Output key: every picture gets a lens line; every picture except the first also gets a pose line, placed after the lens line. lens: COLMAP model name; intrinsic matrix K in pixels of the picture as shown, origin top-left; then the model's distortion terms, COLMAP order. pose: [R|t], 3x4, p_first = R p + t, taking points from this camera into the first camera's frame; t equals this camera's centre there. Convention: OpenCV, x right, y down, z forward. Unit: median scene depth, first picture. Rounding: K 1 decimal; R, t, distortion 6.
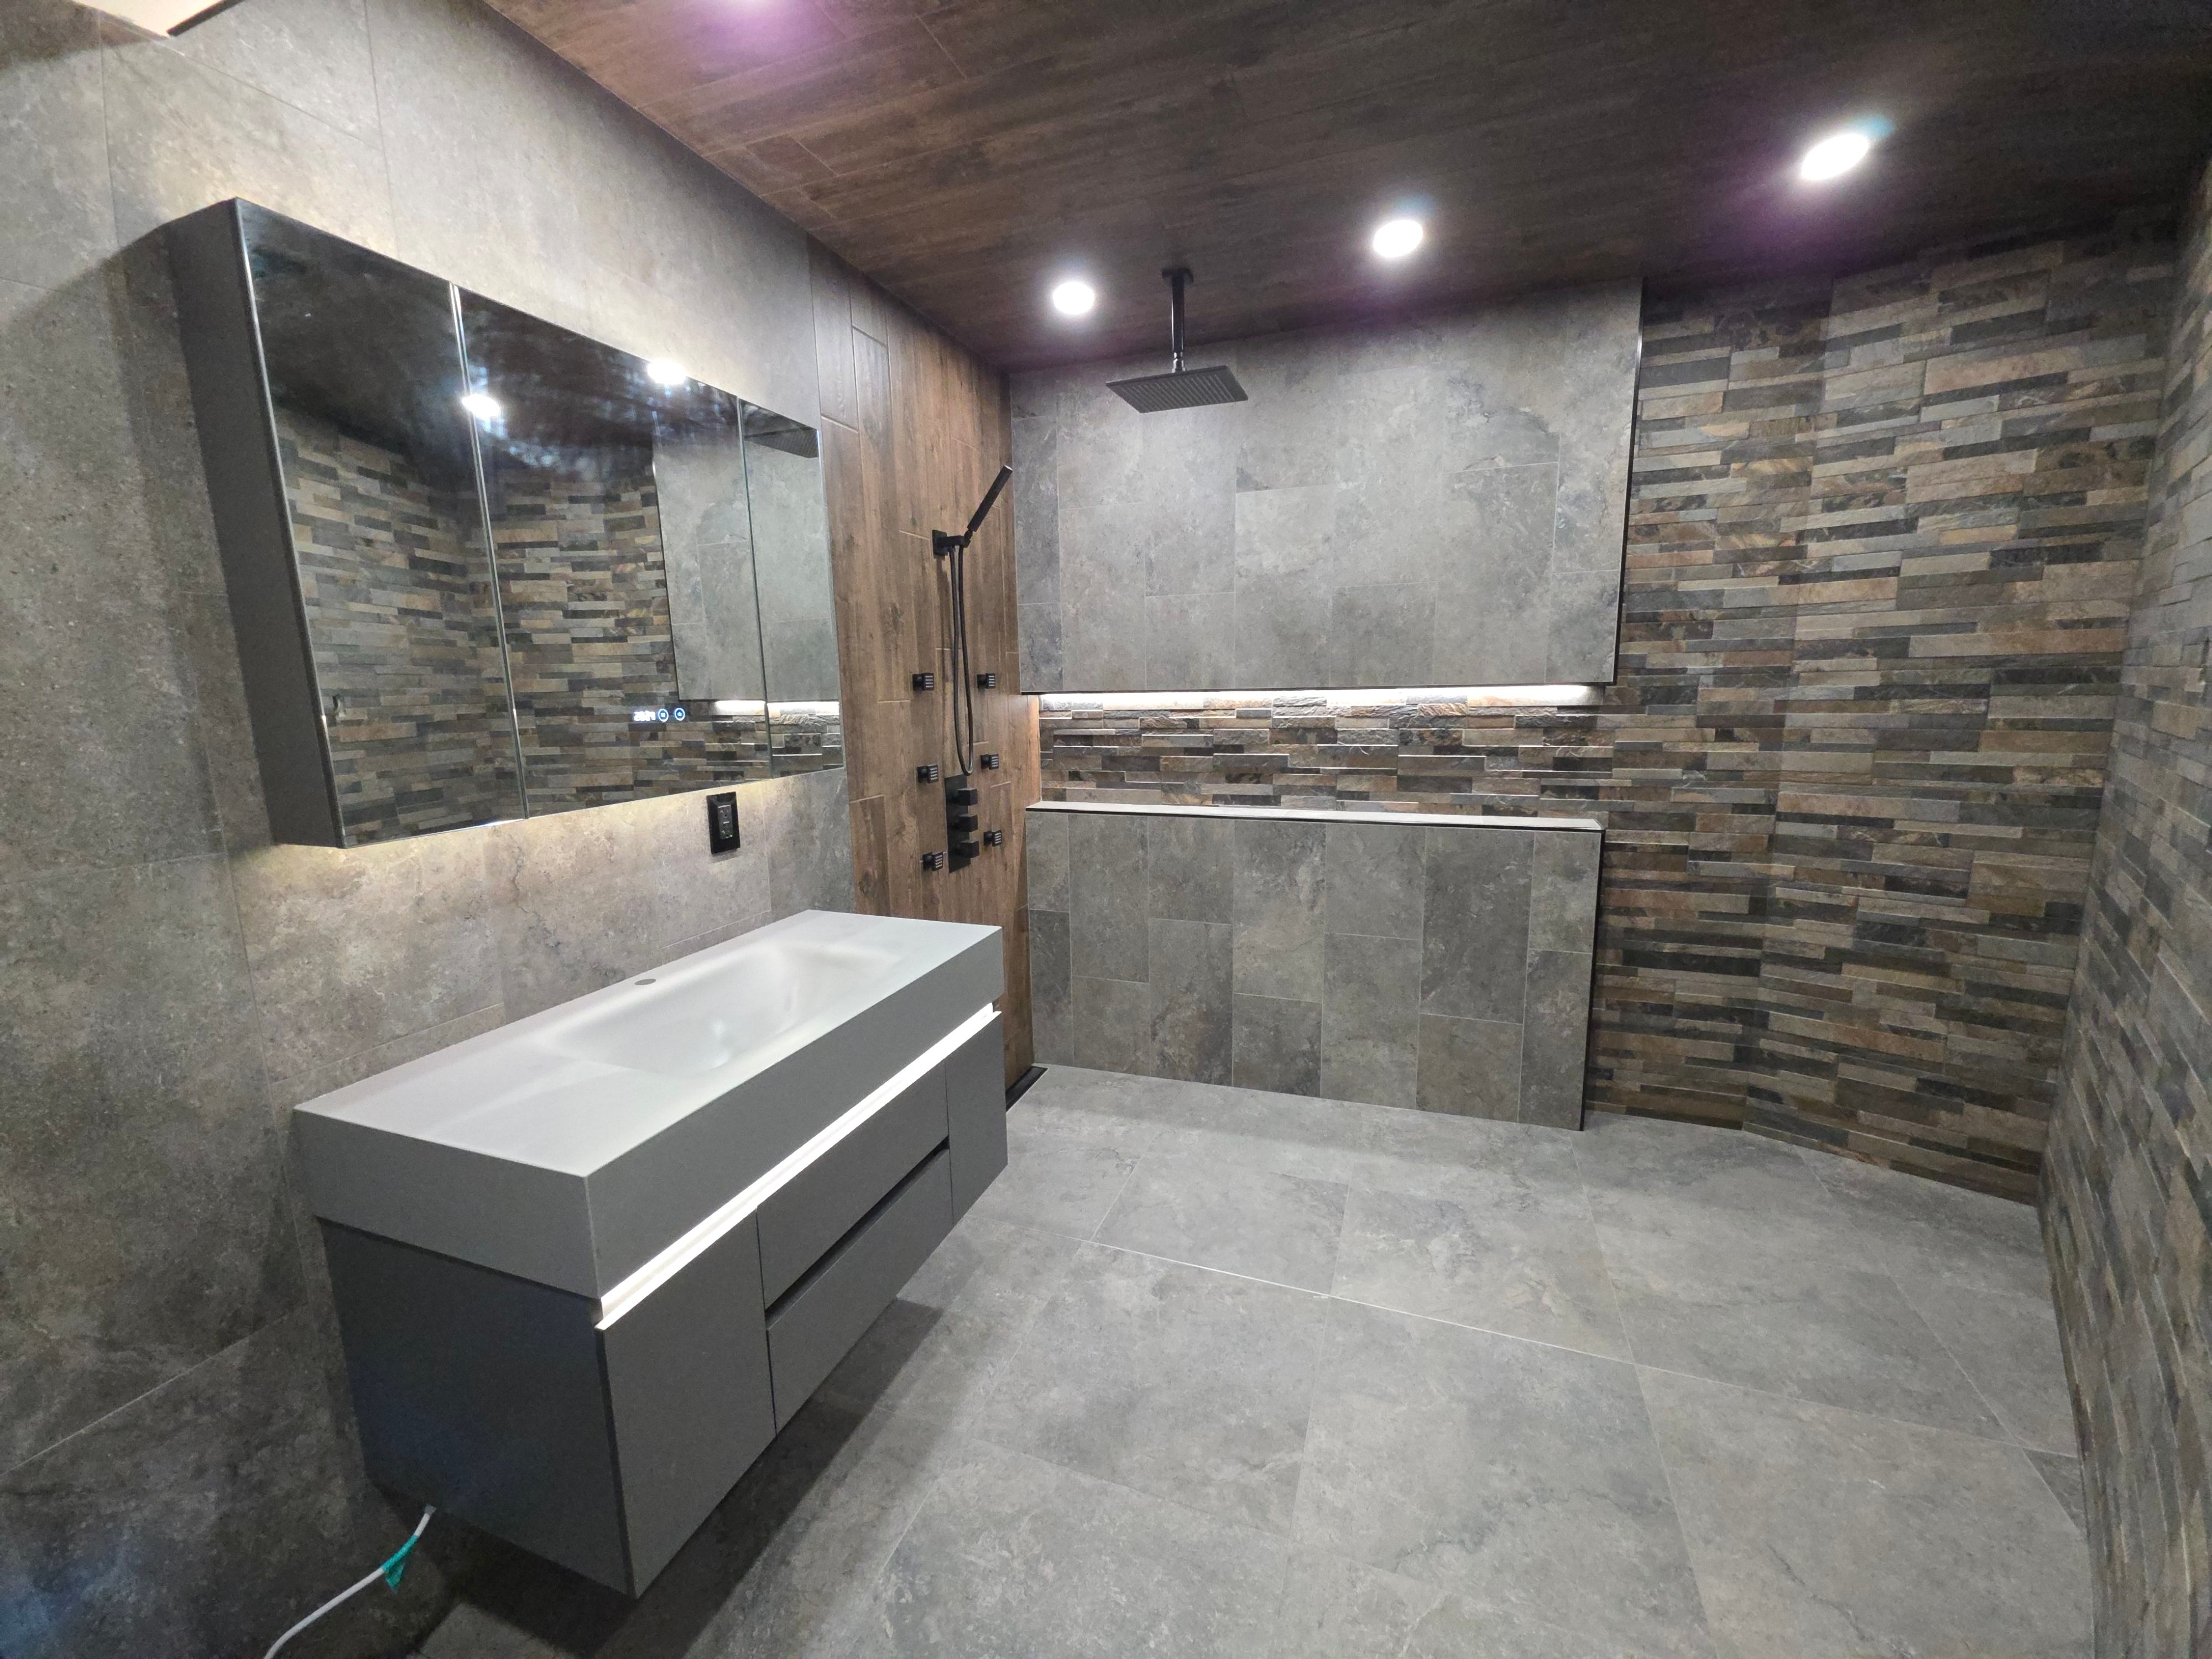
lens RADIAL K [[871.3, 0, 1104.3], [0, 871.3, 825.2], [0, 0, 1]] dist [0.011310, -0.005639]
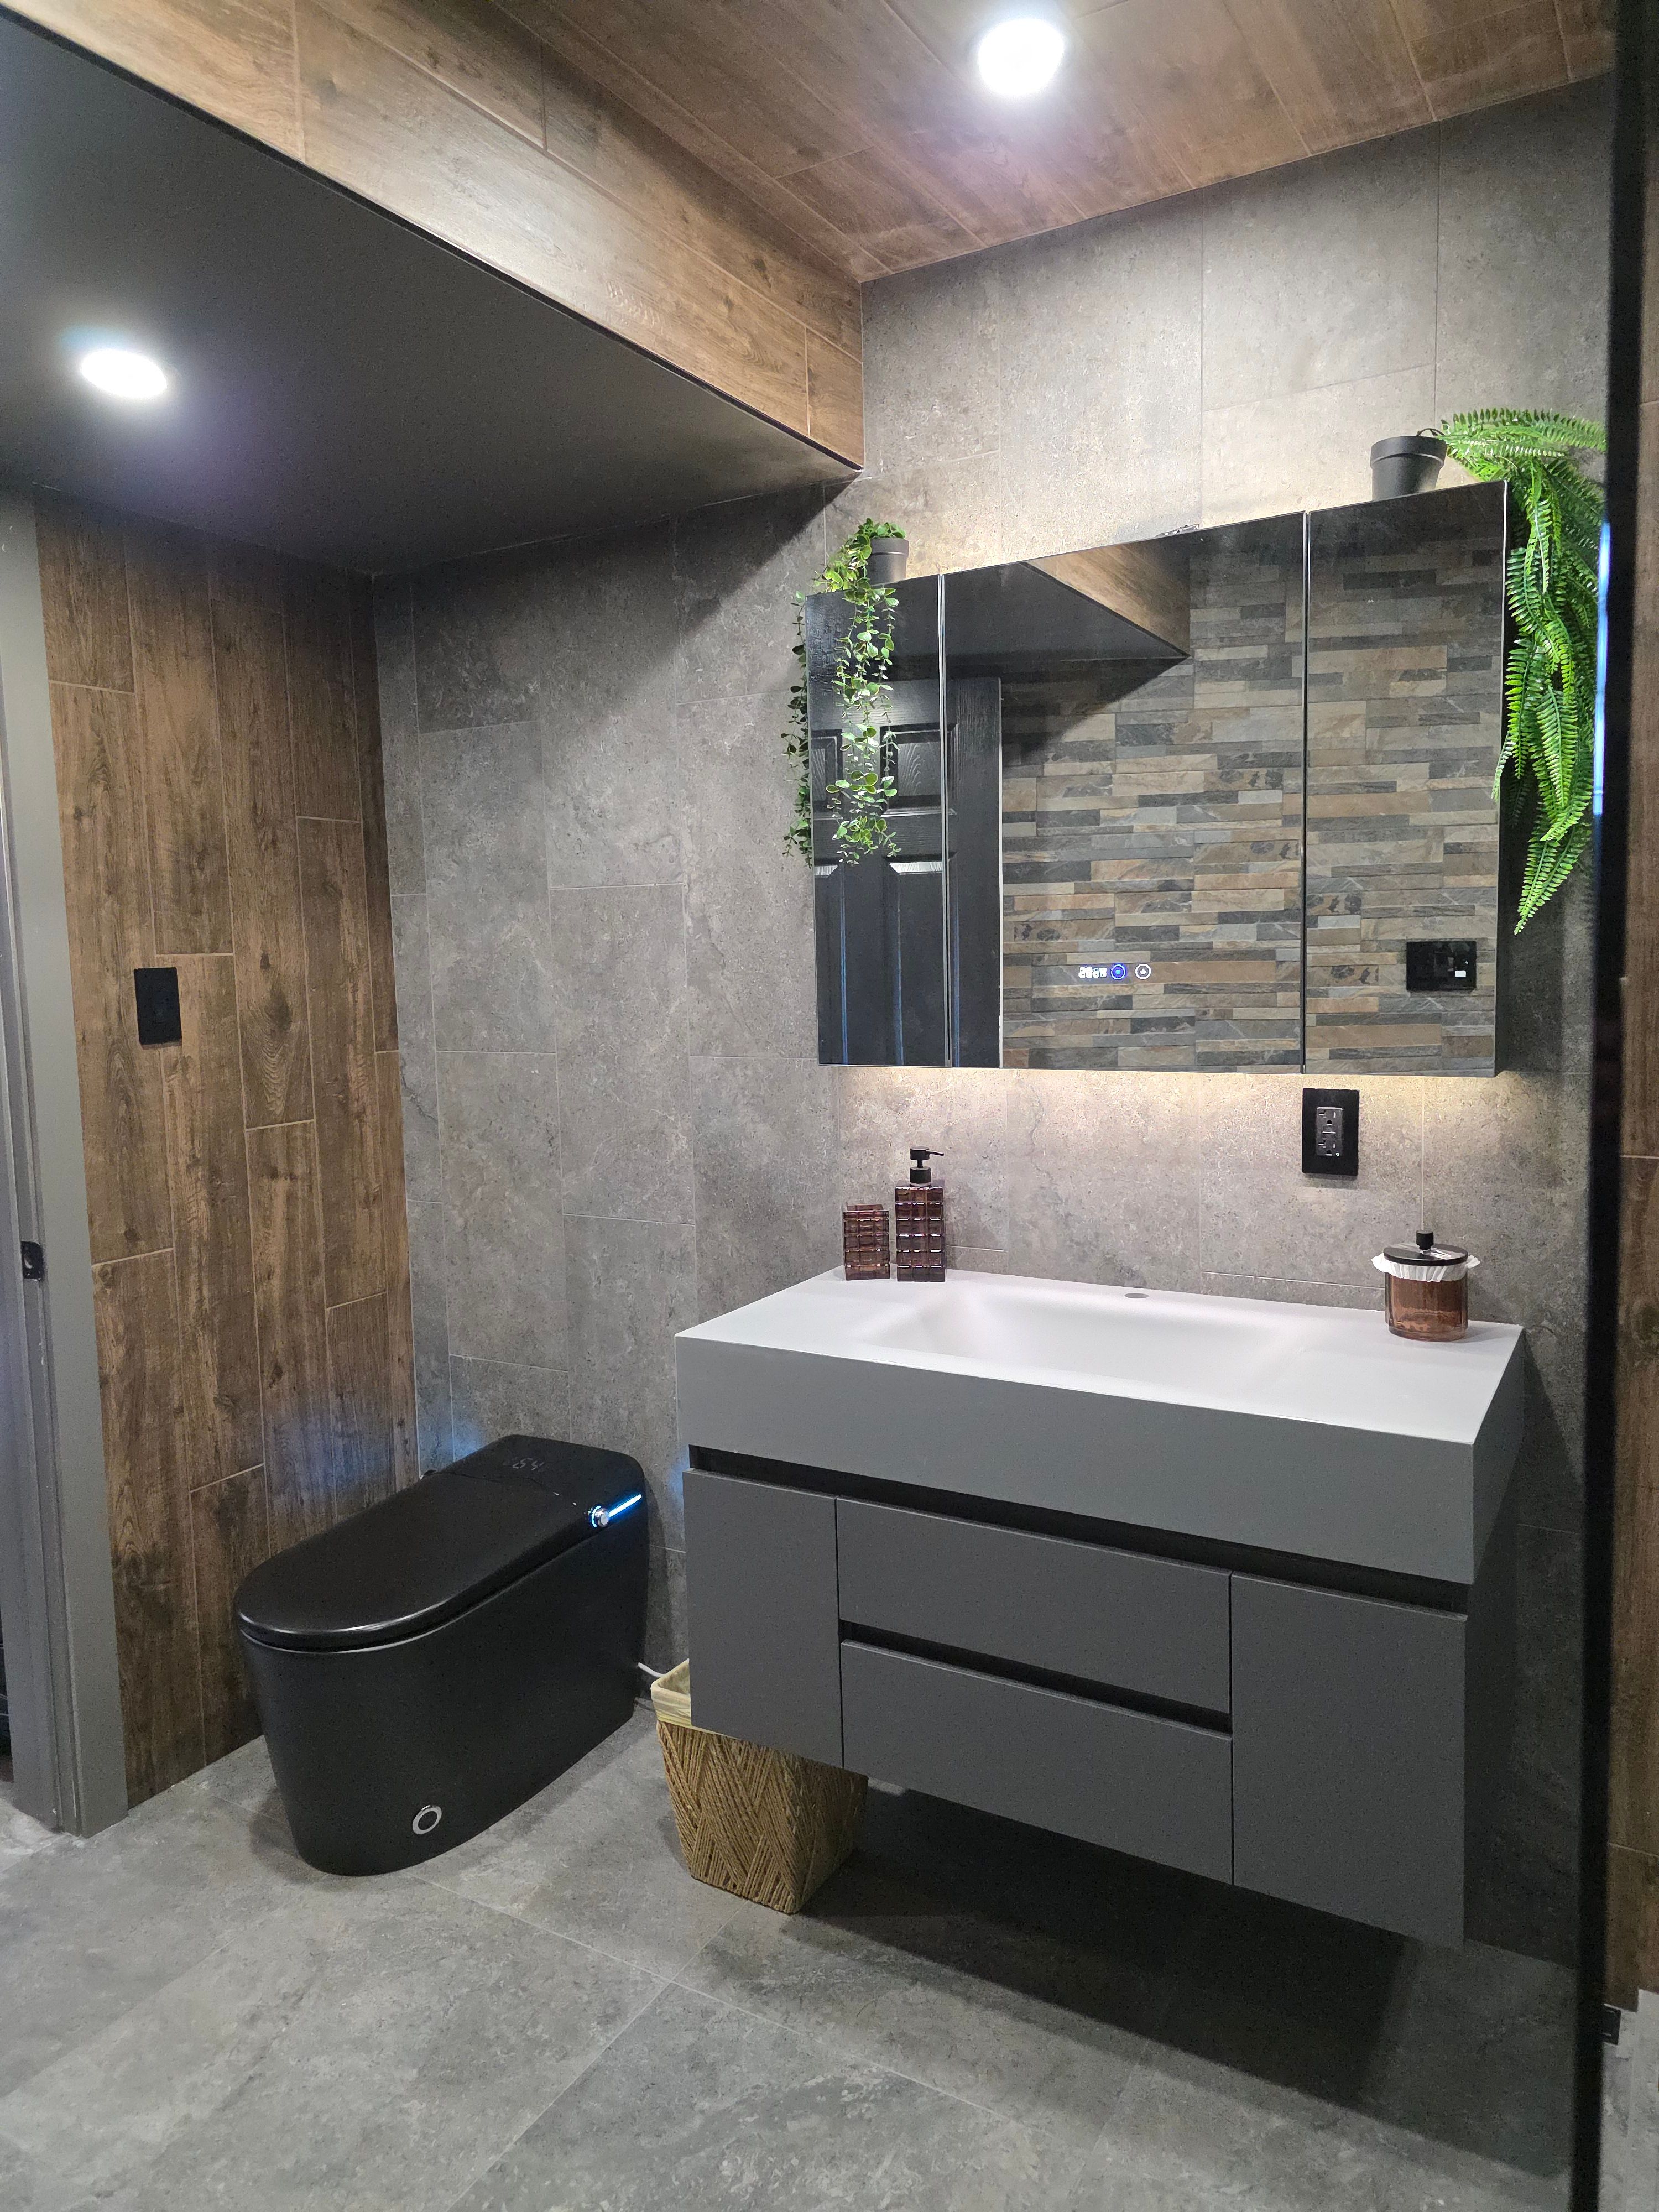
lens RADIAL K [[1482.4, 0, 835.4], [0, 1482.4, 1086.4], [0, 0, 1]] dist [0.067130, -0.060567]
pose [[-0.171675, 0.115945, -0.978307, 0.549901], [-0.132883, 0.981249, 0.139613, -0.107971], [0.976150, 0.153968, -0.153049, 0.583305]]
